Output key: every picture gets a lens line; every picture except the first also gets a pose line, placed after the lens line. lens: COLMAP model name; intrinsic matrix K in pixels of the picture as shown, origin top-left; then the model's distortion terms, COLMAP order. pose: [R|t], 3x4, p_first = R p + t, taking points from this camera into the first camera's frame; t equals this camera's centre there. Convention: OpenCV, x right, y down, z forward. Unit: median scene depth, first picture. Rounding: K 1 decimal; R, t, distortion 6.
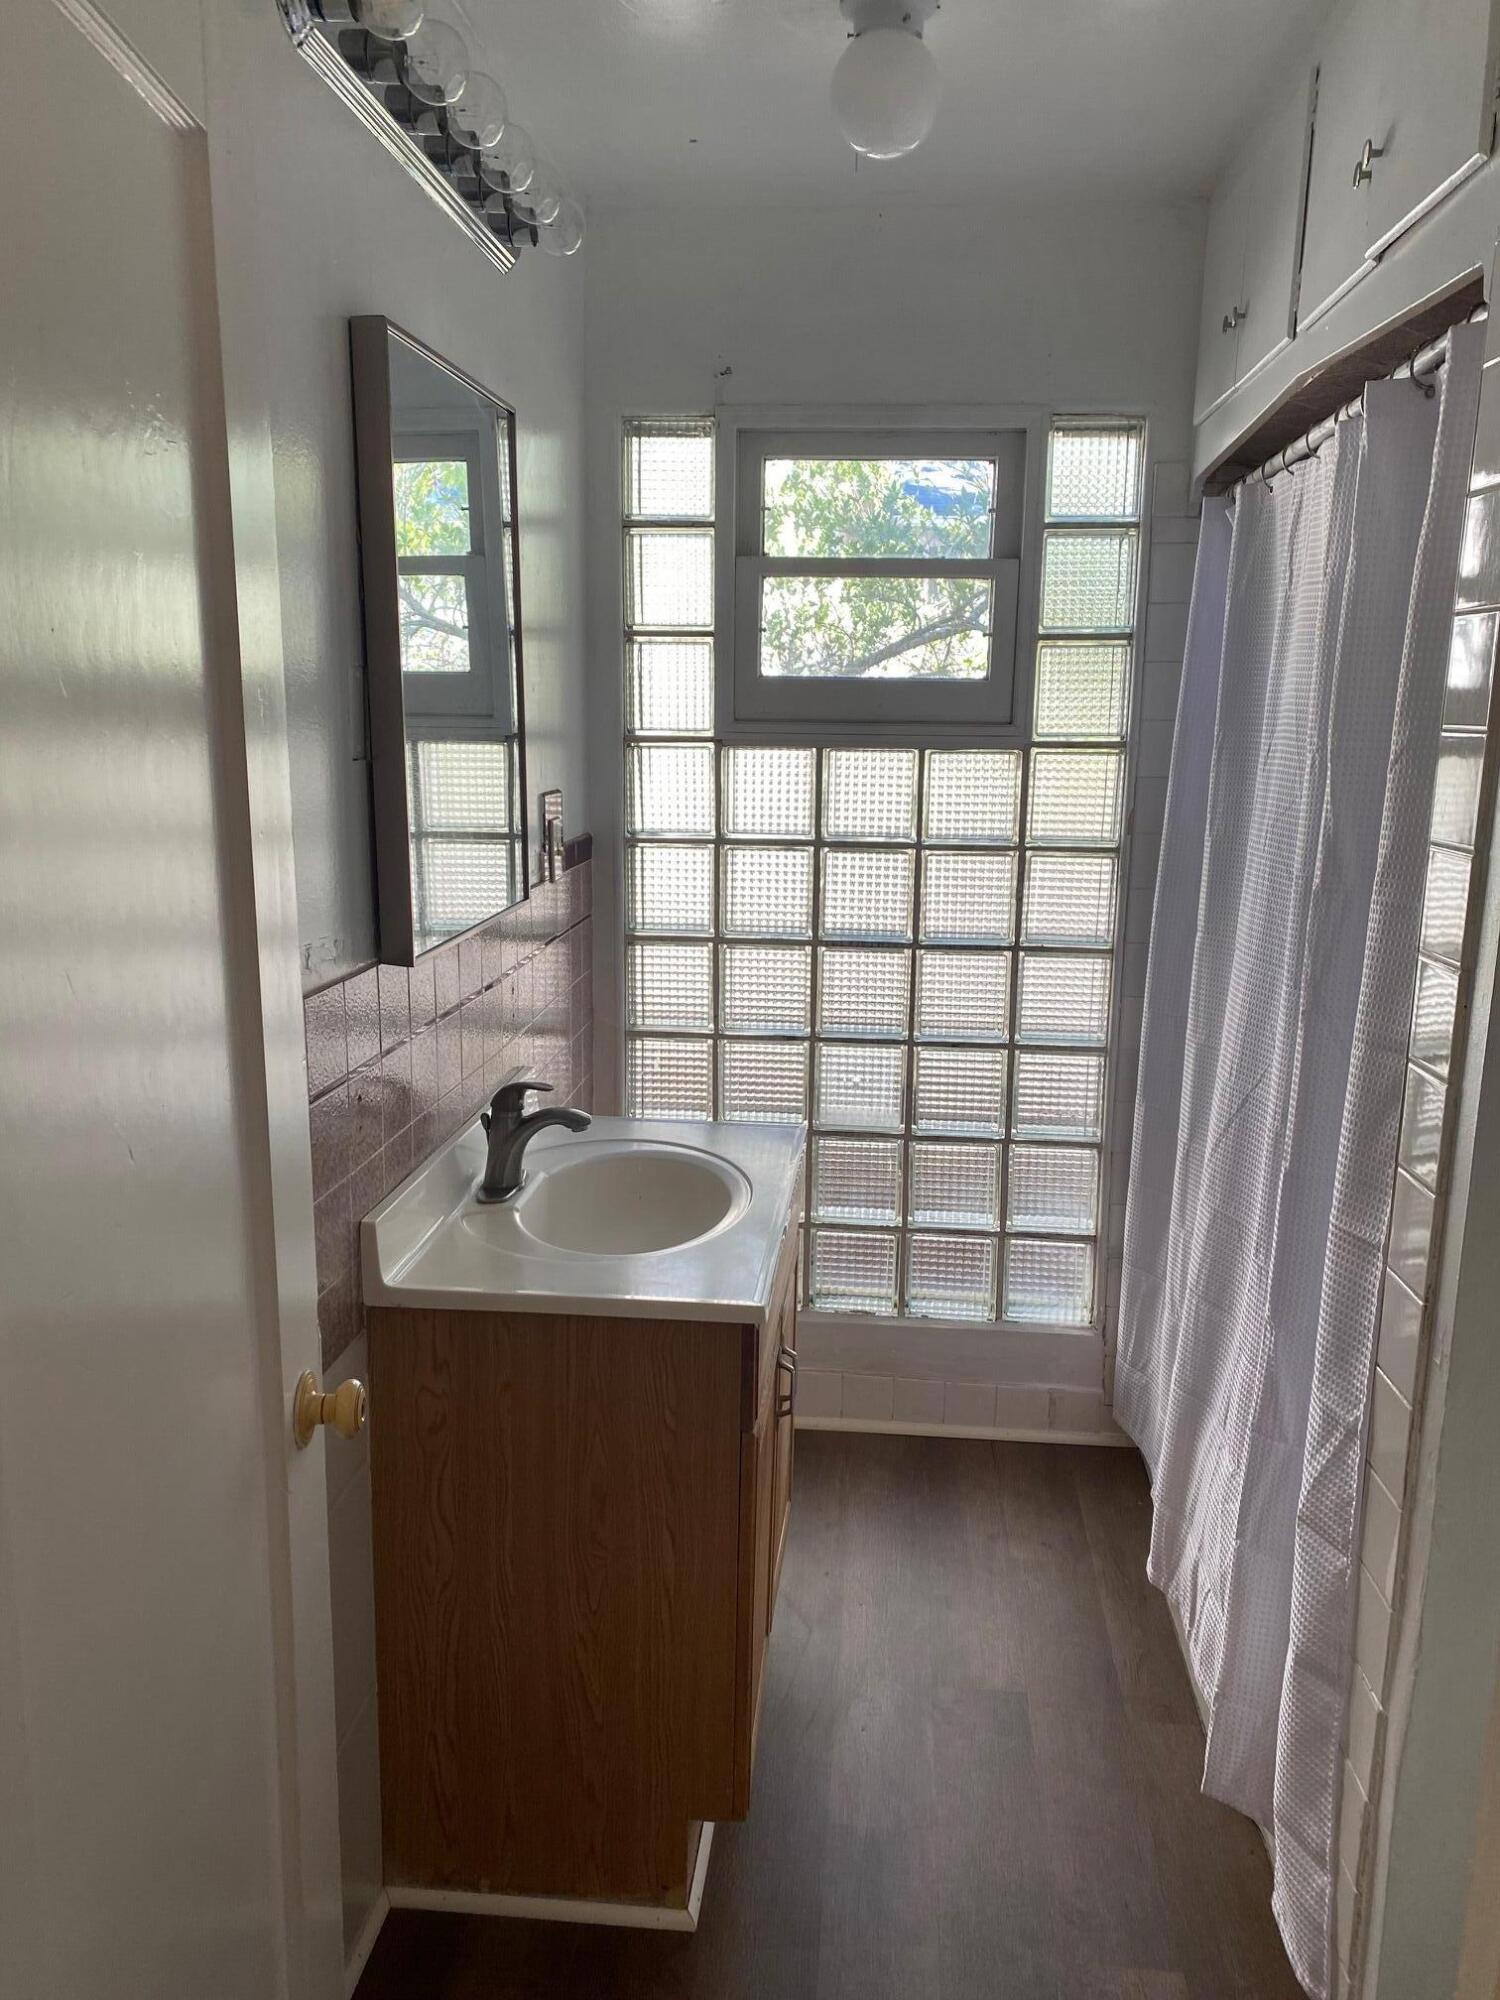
lens RADIAL K [[1473.2, 0, 750.0], [0, 1473.2, 1000.0], [0, 0, 1]] dist [0.076215, -0.117541]
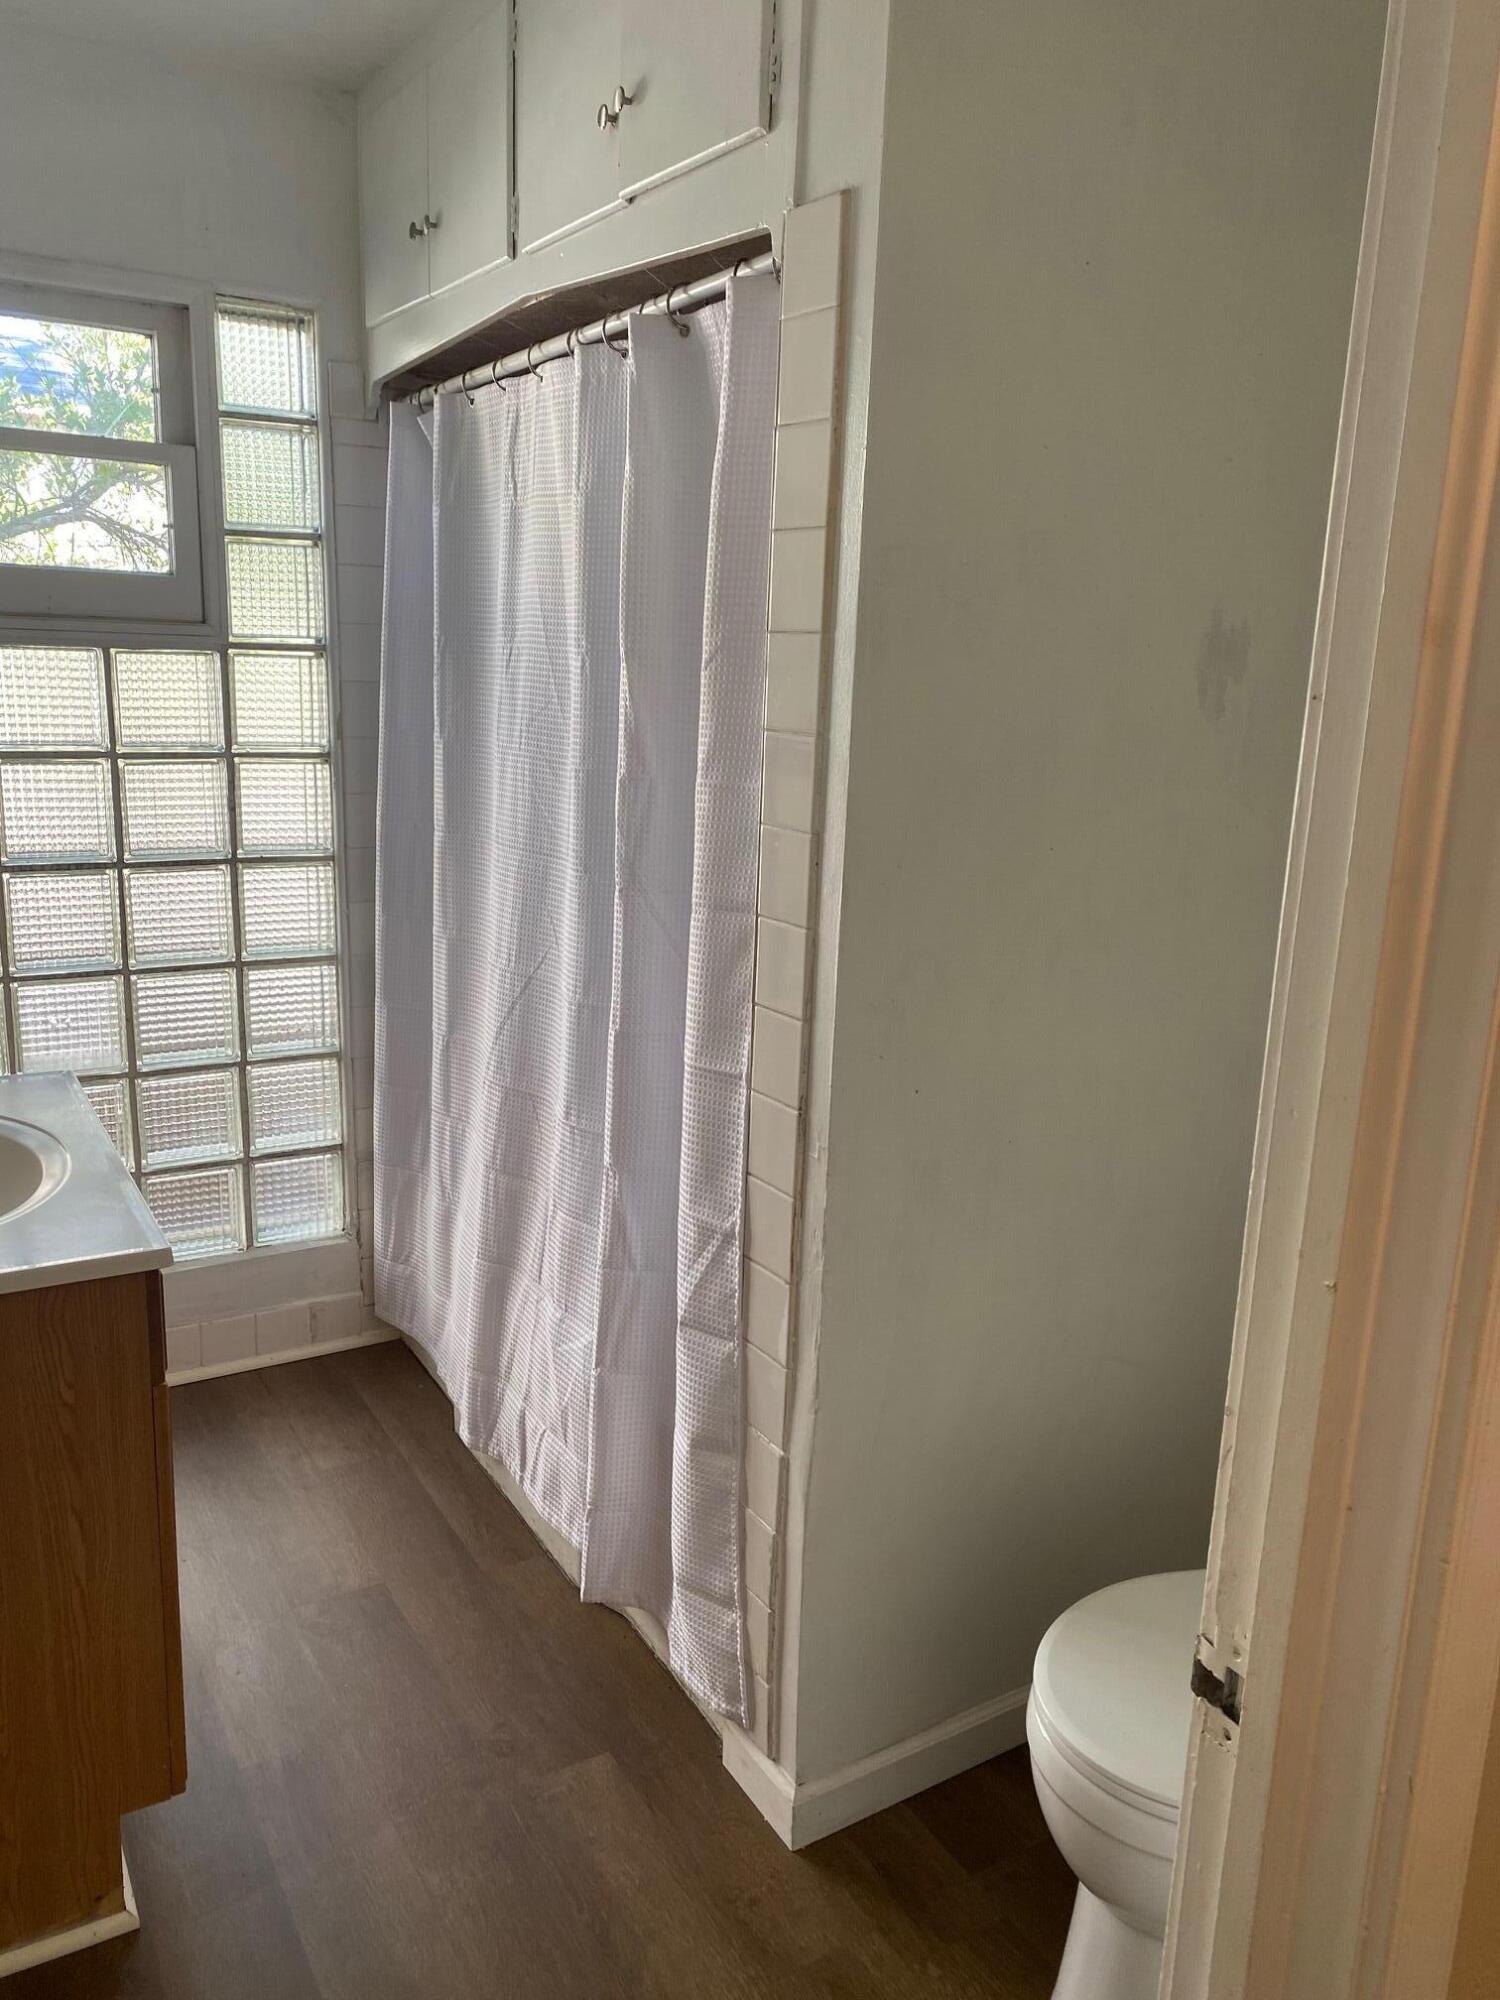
lens RADIAL K [[1503.1, 0, 737.9], [0, 1503.1, 1002.8], [0, 0, 1]] dist [0.009081, -0.005026]
pose [[0.810773, -0.121476, 0.572618, -0.125714], [0.090585, 0.992483, 0.082287, 0.005407], [-0.578309, -0.014846, 0.815683, 0.017034]]
